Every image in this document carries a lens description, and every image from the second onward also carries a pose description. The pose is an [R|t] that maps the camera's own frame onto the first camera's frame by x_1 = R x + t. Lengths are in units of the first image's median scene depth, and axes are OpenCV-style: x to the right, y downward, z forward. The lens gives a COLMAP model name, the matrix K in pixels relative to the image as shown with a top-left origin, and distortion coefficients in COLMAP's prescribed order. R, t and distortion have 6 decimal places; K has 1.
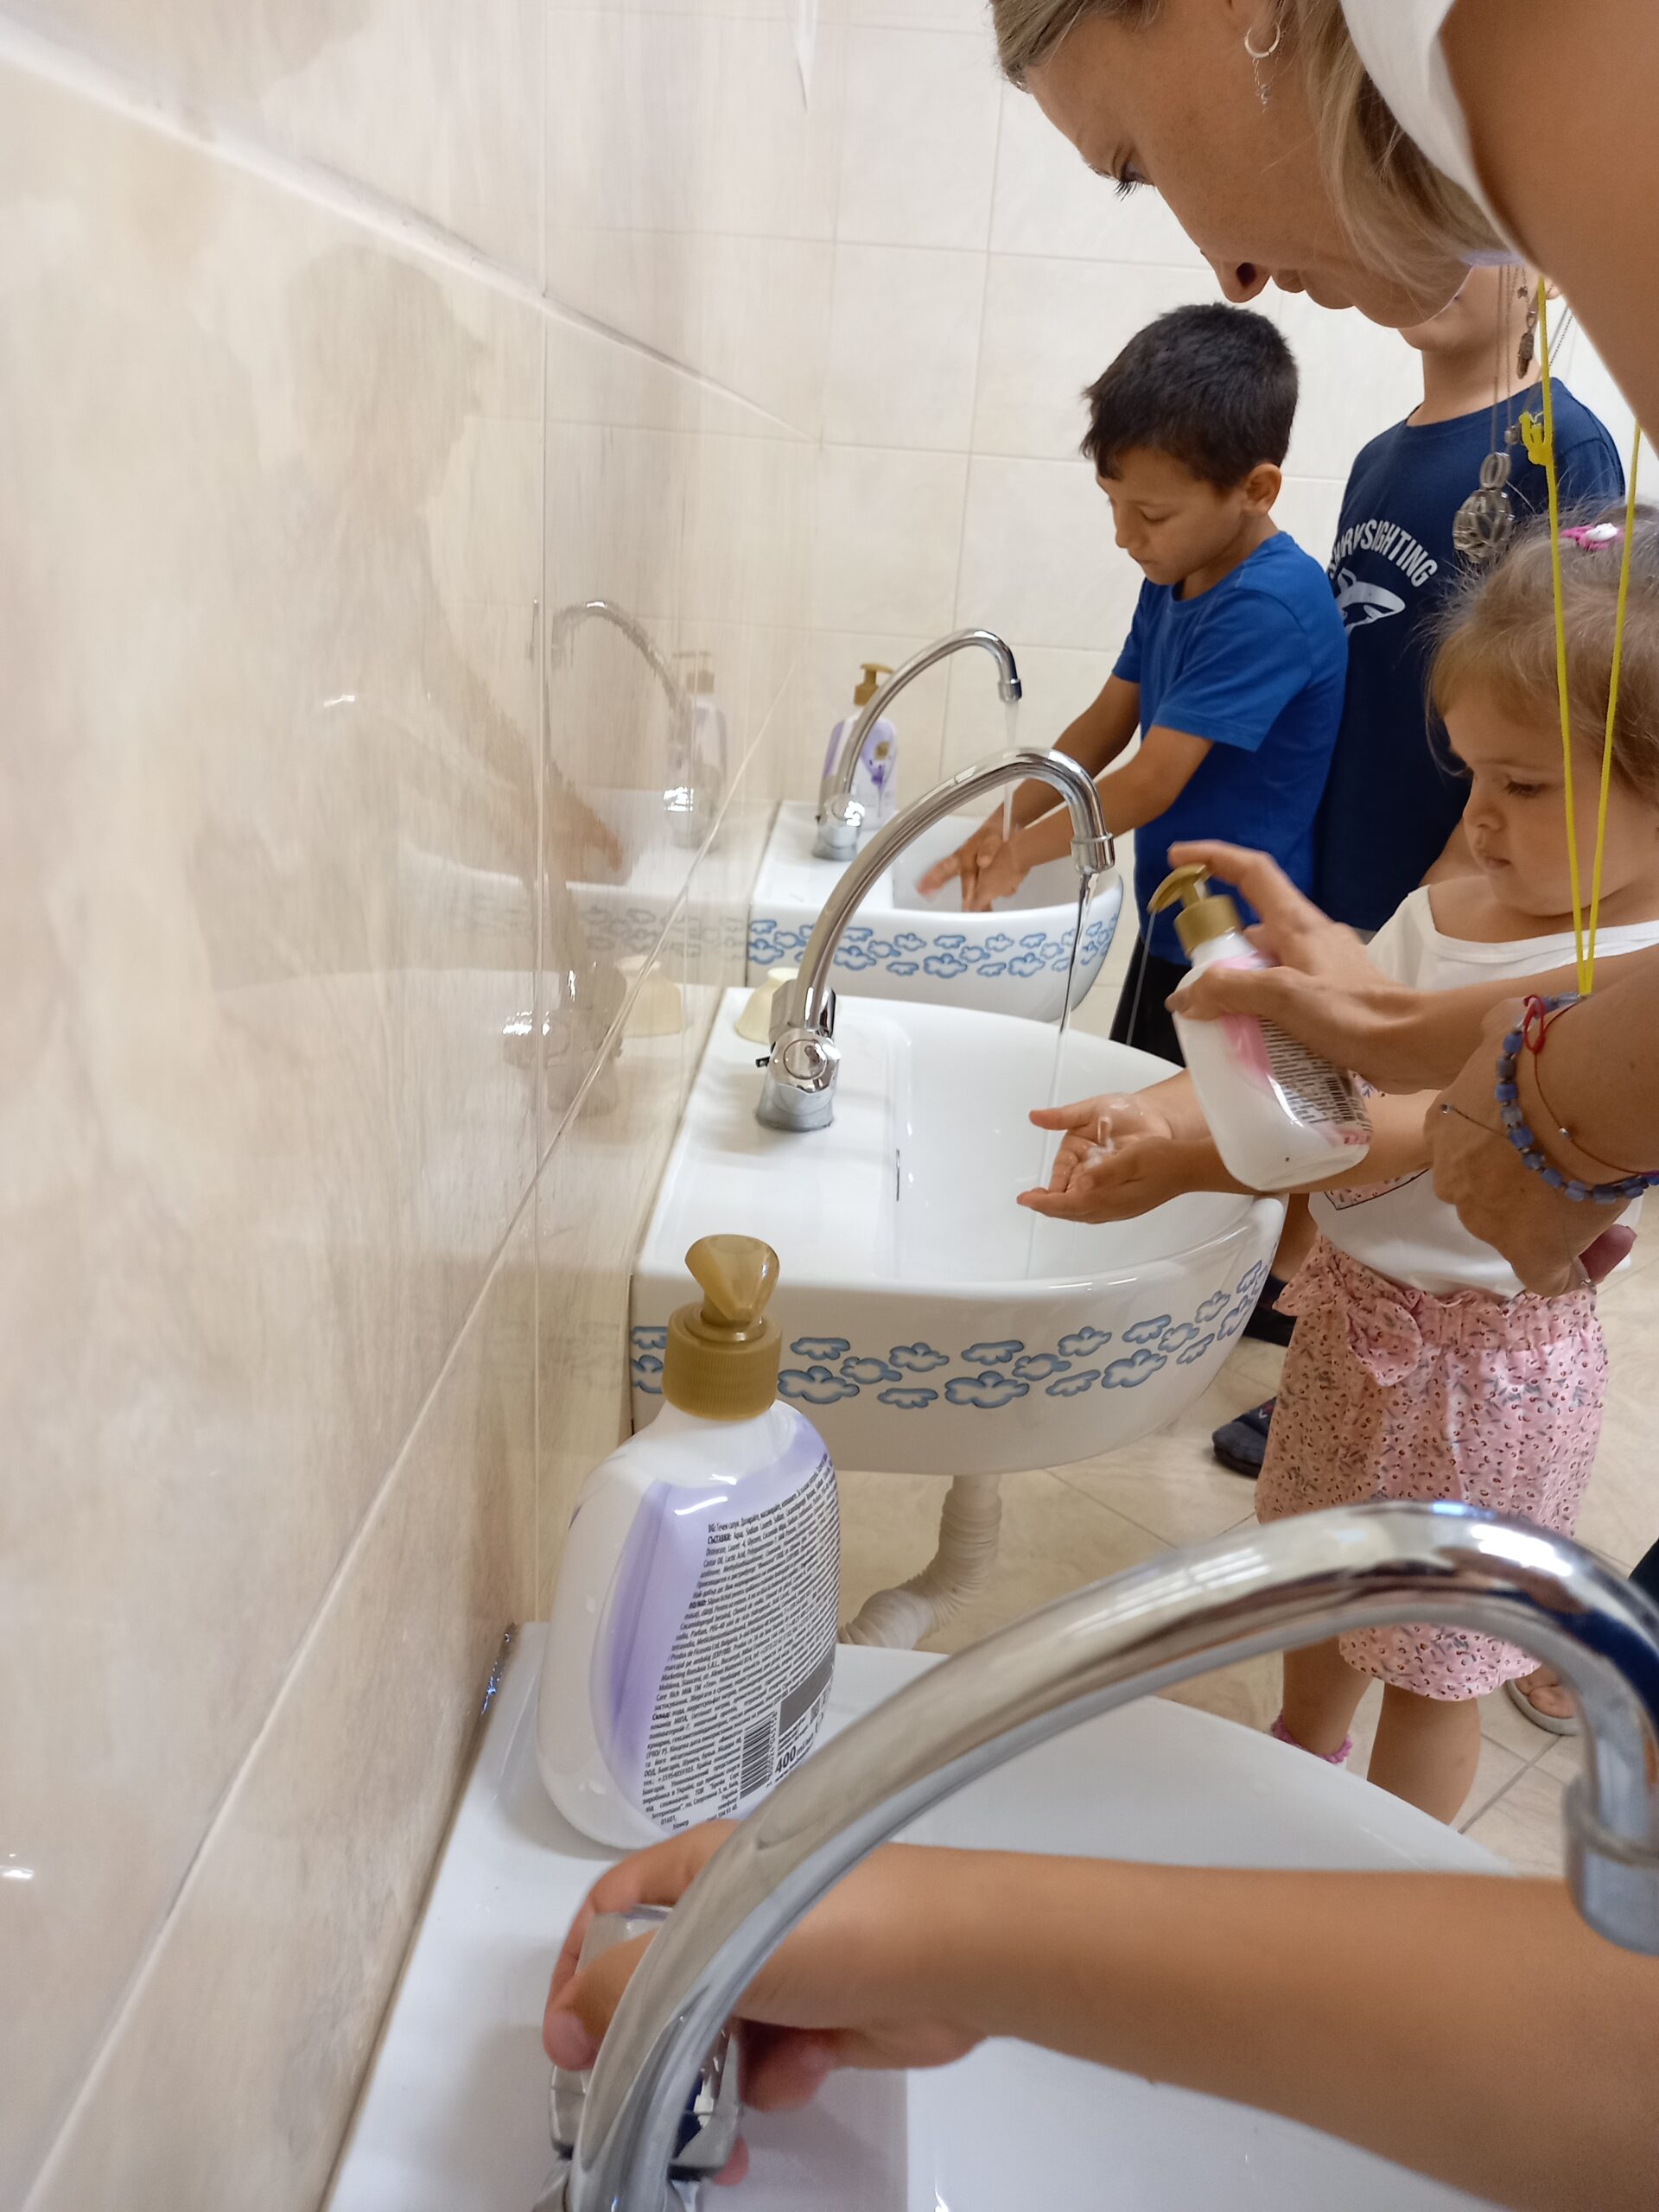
lens RADIAL K [[1642.6, 0, 816.7], [0, 1642.6, 1110.3], [0, 0, 1]] dist [0.049257, -0.046519]
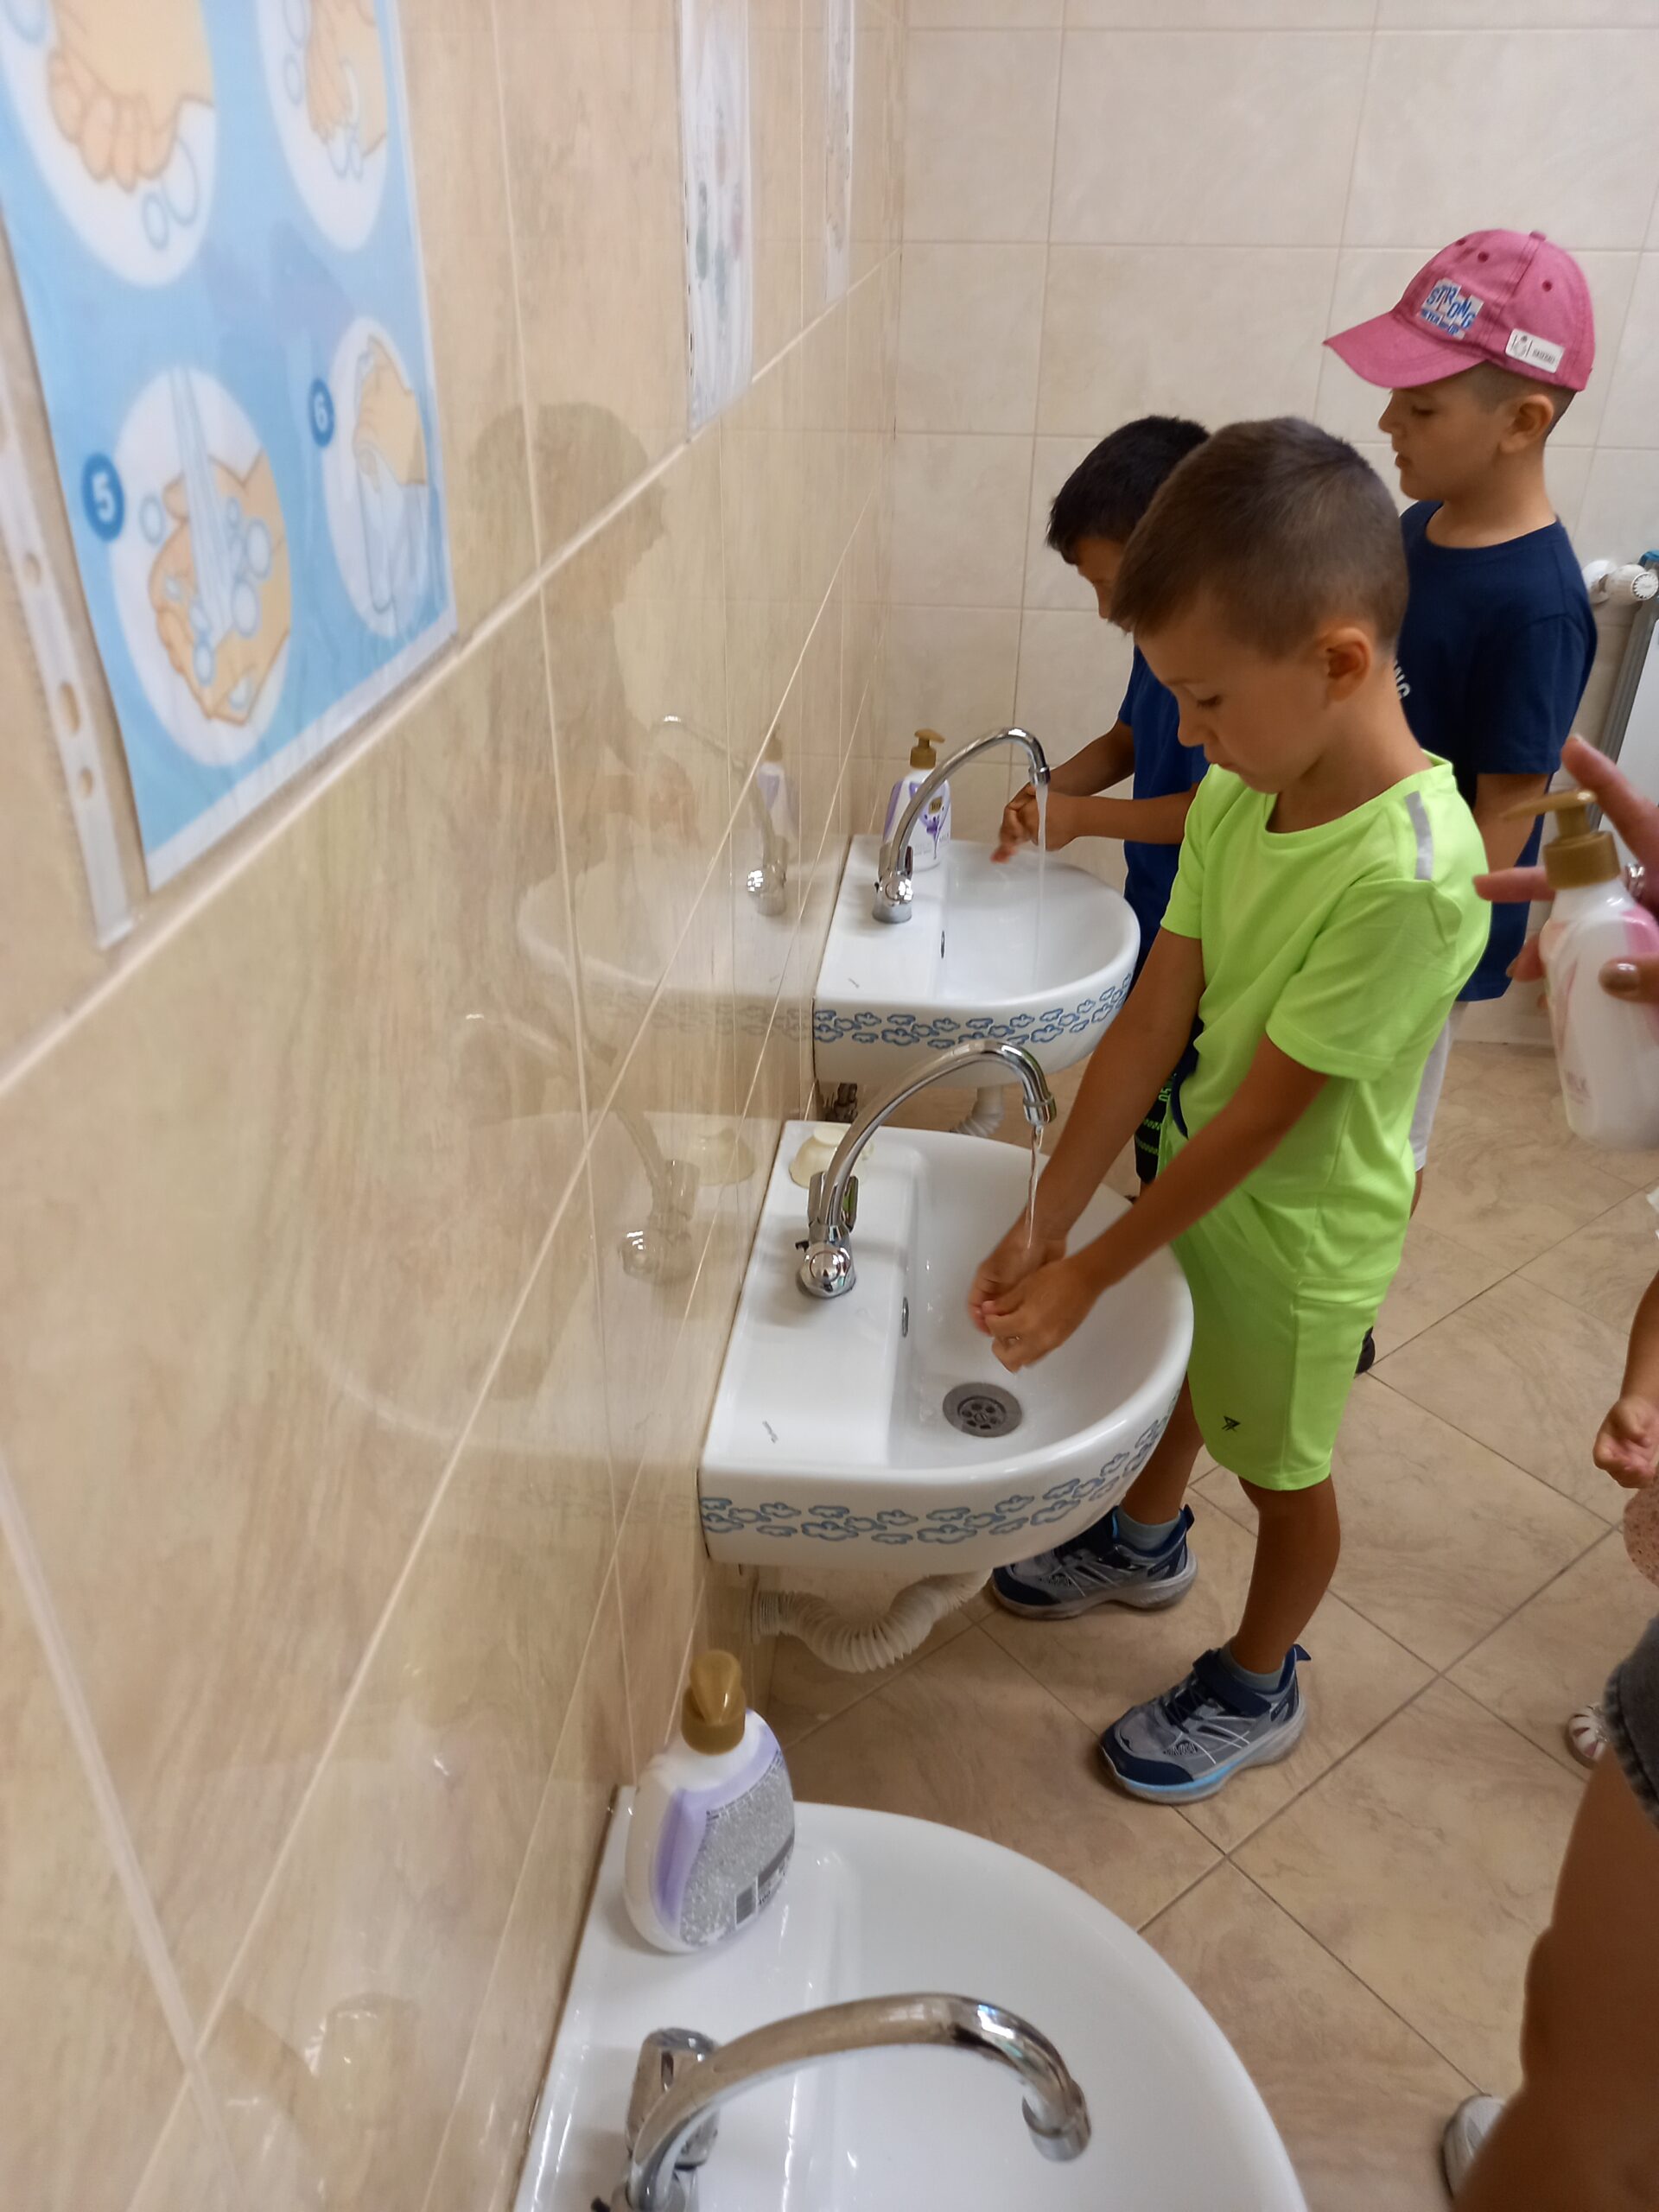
lens RADIAL K [[1630.5, 0, 815.4], [0, 1630.5, 1111.2], [0, 0, 1]] dist [0.080337, -0.090633]
pose [[0.995658, -0.012984, -0.092172, 0.121310], [0.028865, 0.984478, 0.173119, -0.430384], [0.088493, -0.175028, 0.980578, -0.340644]]
